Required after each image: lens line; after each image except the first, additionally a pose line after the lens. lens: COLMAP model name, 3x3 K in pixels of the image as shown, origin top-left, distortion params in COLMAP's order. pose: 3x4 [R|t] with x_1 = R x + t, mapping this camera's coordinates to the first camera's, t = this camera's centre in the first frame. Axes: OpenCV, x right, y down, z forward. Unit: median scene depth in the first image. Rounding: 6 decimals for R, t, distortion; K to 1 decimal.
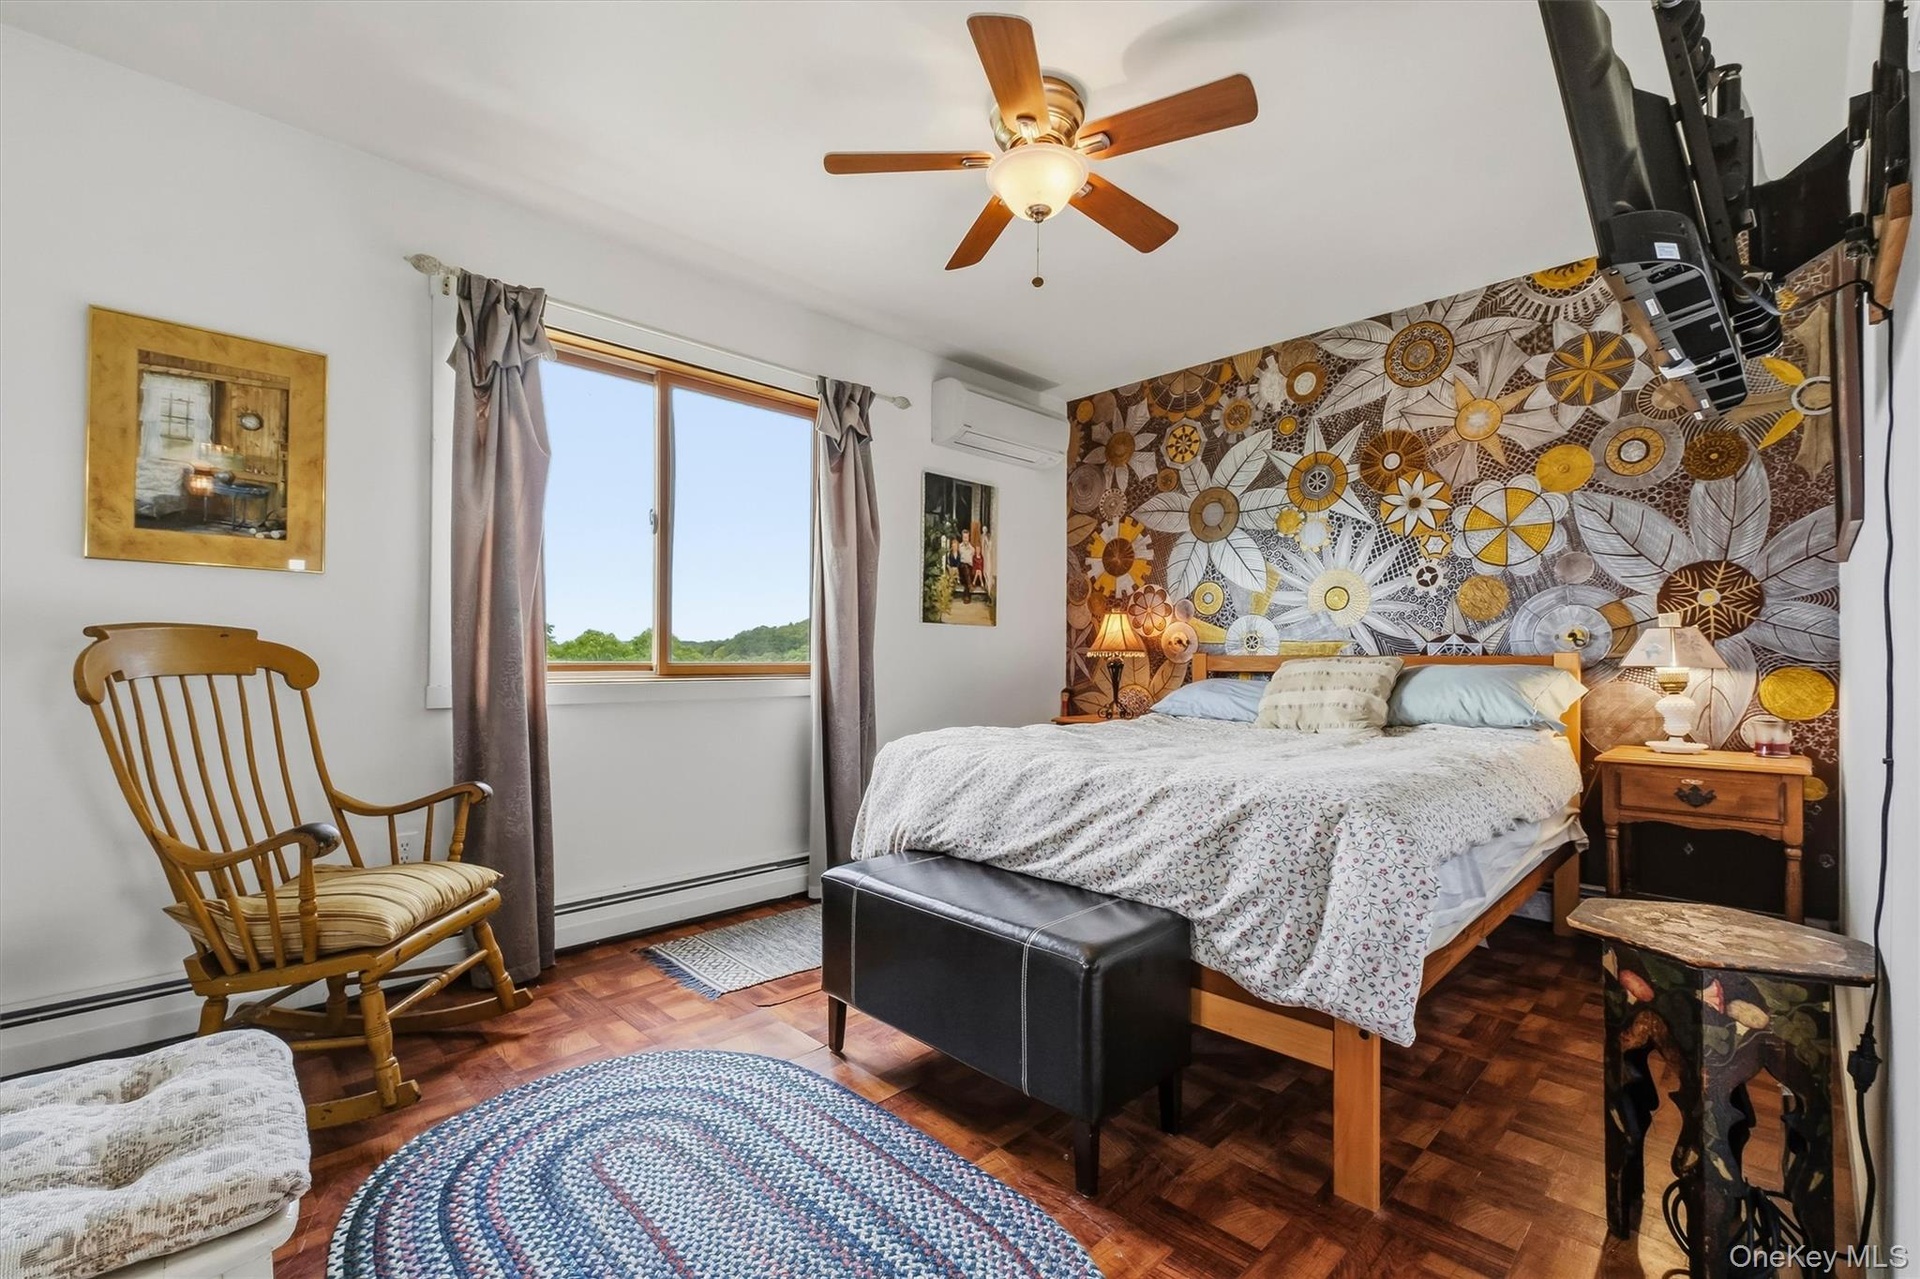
lens RADIAL K [[830.4, 0, 959.9], [0, 830.4, 629.2], [0, 0, 1]] dist [0.014252, -0.000066]
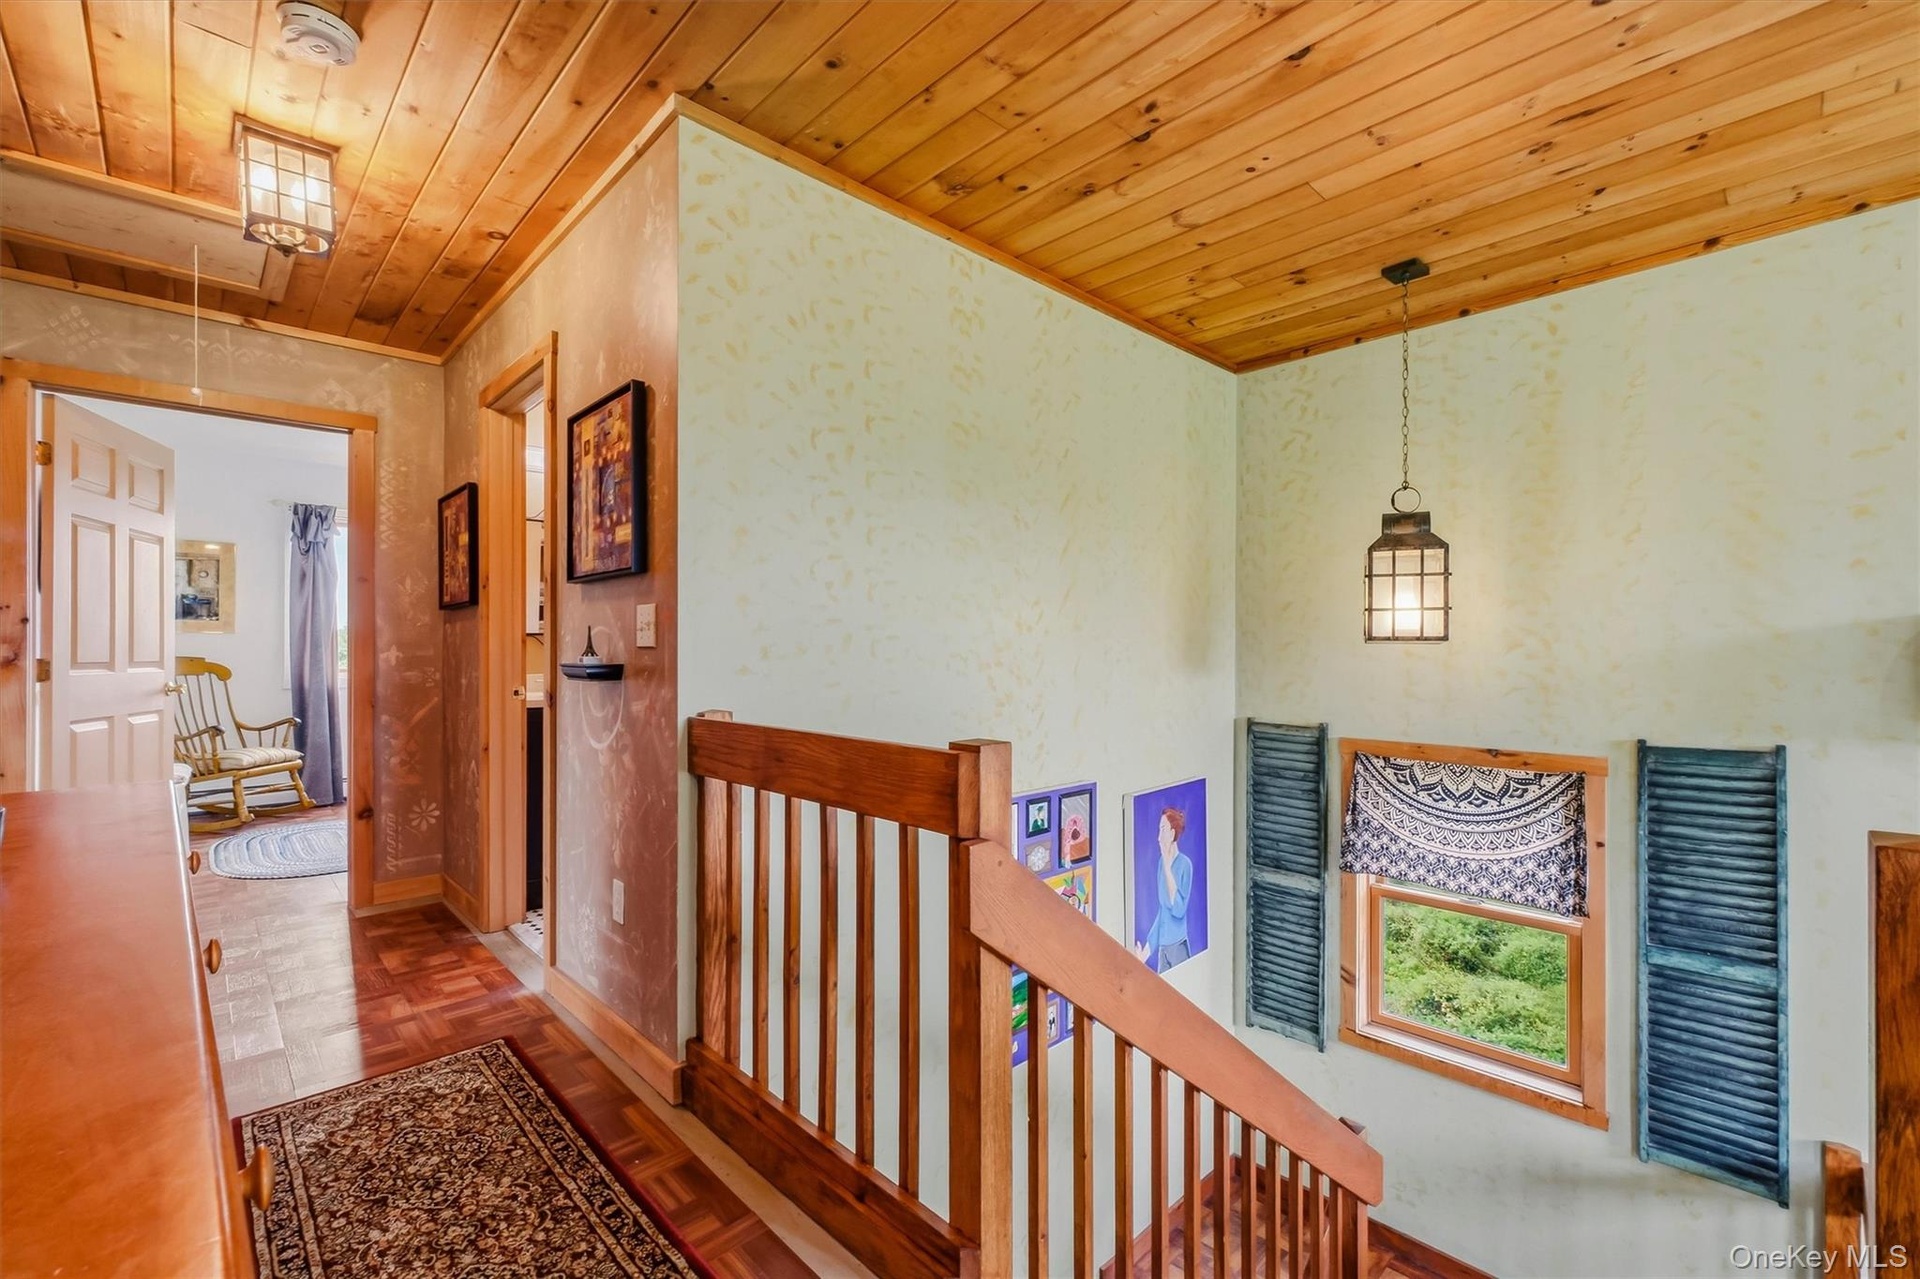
lens RADIAL K [[830.4, 0, 956.9], [0, 830.4, 633.3], [0, 0, 1]] dist [0.014252, -0.000066]
pose [[0.999385, -0.008575, -0.034003, 1.498584], [0.008670, 0.999959, 0.002661, -0.058752], [0.033978, -0.002955, 0.999418, -1.441135]]
